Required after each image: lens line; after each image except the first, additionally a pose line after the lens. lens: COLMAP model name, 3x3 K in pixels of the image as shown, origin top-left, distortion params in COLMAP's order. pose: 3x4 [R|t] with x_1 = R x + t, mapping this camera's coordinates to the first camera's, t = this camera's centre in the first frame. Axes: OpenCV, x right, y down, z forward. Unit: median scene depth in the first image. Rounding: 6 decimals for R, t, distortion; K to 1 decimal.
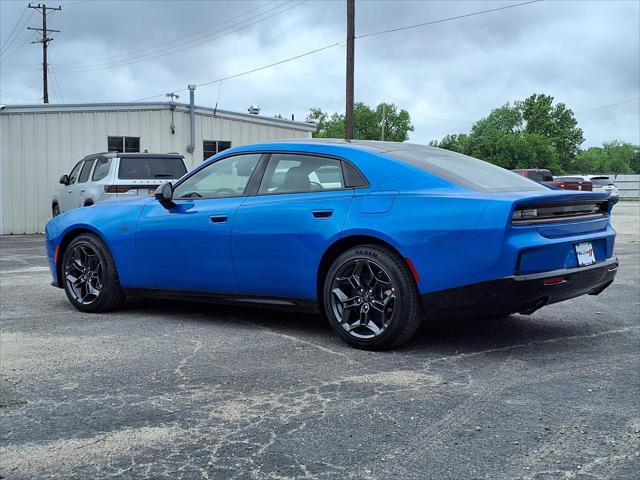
lens RADIAL K [[862.4, 0, 320.0], [0, 862.4, 240.0], [0, 0, 1]] dist [0.253883, -0.853709]
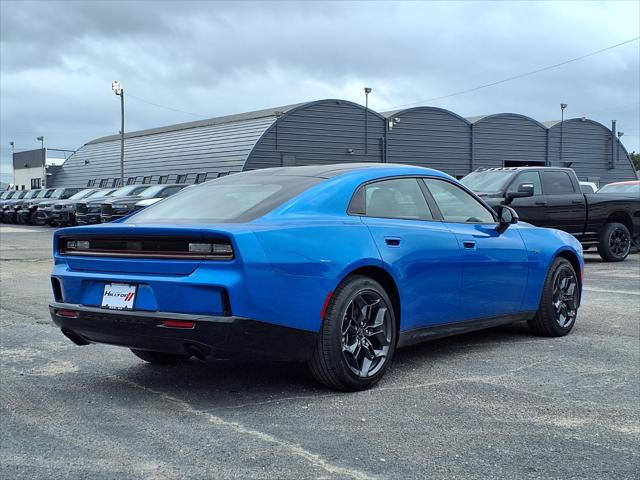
lens RADIAL K [[862.4, 0, 320.0], [0, 862.4, 240.0], [0, 0, 1]] dist [0.253883, -0.853709]
pose [[0.020861, 0.026631, -0.999428, 0.899884], [-0.068357, 0.997344, 0.025149, -0.057957], [0.997443, 0.067794, 0.022626, 0.901664]]
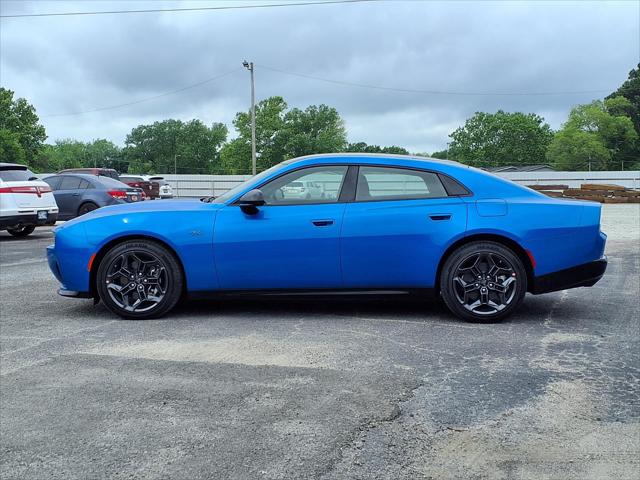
lens RADIAL K [[862.4, 0, 320.0], [0, 862.4, 240.0], [0, 0, 1]] dist [0.253883, -0.853709]
pose [[0.809192, -0.030111, 0.586773, -0.686117], [0.027507, 0.999532, 0.013359, -0.015279], [-0.586901, 0.005330, 0.809641, 0.075354]]
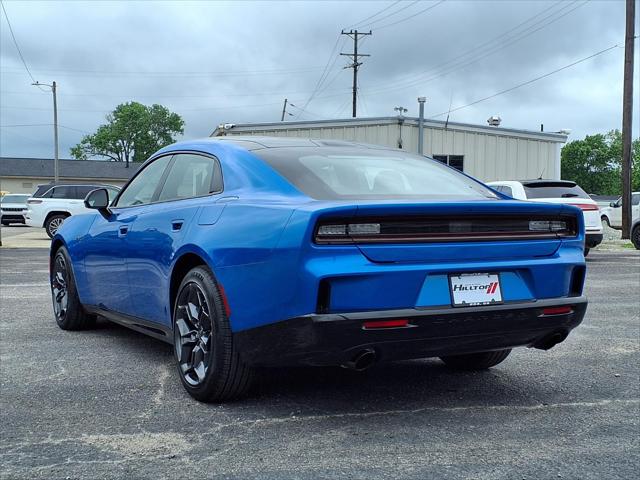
lens RADIAL K [[862.4, 0, 320.0], [0, 862.4, 240.0], [0, 0, 1]] dist [0.253883, -0.853709]
pose [[0.925860, 0.024221, -0.377090, 0.343873], [-0.032764, 0.999331, -0.016255, -0.006288], [0.376444, 0.027405, 0.926034, 0.234443]]
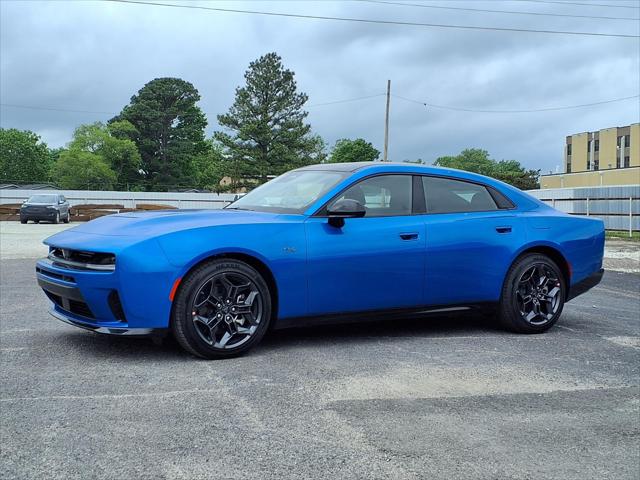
lens RADIAL K [[862.4, 0, 320.0], [0, 862.4, 240.0], [0, 0, 1]] dist [0.253883, -0.853709]
pose [[0.336054, -0.021523, 0.941597, -0.992944], [0.037035, 0.999268, 0.009624, -0.029879], [-0.941114, 0.031638, 0.336605, 0.656186]]
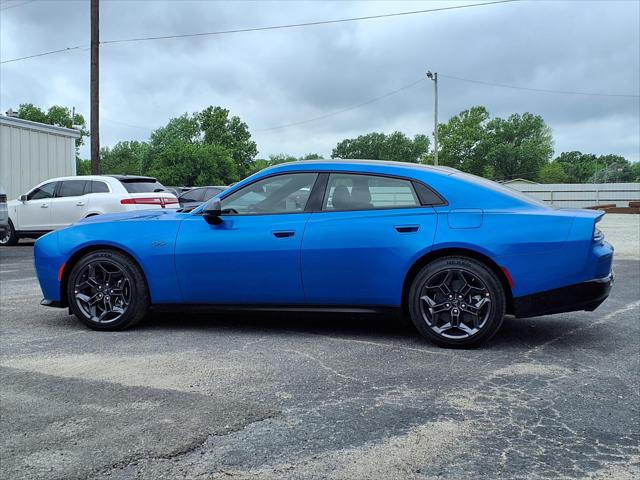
lens RADIAL K [[862.4, 0, 320.0], [0, 862.4, 240.0], [0, 0, 1]] dist [0.253883, -0.853709]
pose [[0.927148, -0.012898, 0.374473, -0.412000], [0.016239, 0.999852, -0.005766, -0.009218], [-0.374343, 0.011427, 0.927220, 0.004452]]
